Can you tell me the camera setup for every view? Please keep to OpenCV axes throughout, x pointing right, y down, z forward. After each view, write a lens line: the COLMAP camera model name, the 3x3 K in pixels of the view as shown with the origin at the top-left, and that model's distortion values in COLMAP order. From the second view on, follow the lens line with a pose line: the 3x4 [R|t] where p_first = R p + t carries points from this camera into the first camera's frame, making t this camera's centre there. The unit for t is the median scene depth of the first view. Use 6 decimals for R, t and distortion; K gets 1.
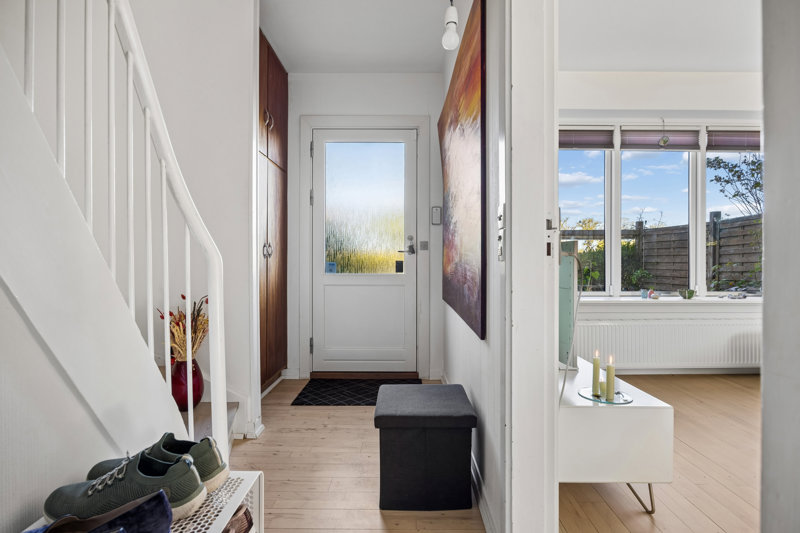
lens RADIAL K [[392.5, 0, 402.1], [0, 392.5, 254.2], [0, 0, 1]] dist [-0.001255, -0.000336]
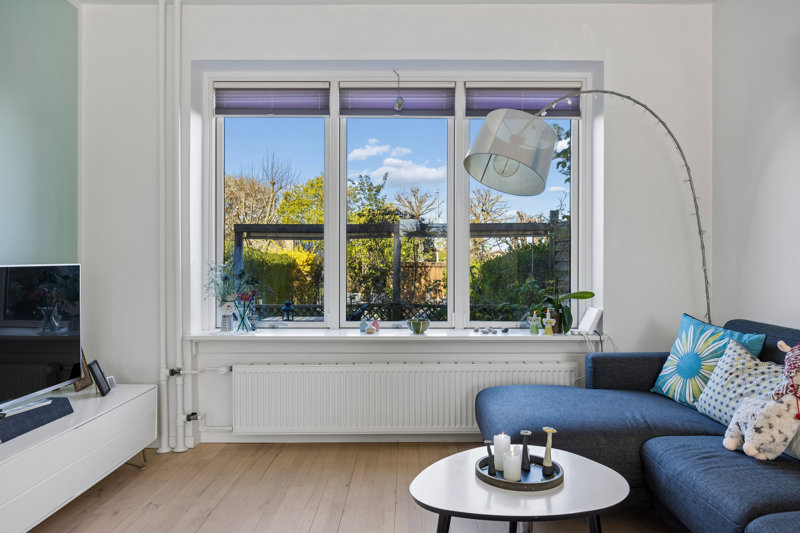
lens RADIAL K [[557.1, 0, 400.0], [0, 557.1, 266.5], [0, 0, 1]] dist [0.002298, 0.000428]
pose [[0.999941, -0.001754, -0.010705, 0.674380], [0.001732, 0.999996, -0.002091, -0.000400], [0.010709, 0.002072, 0.999941, 0.022432]]
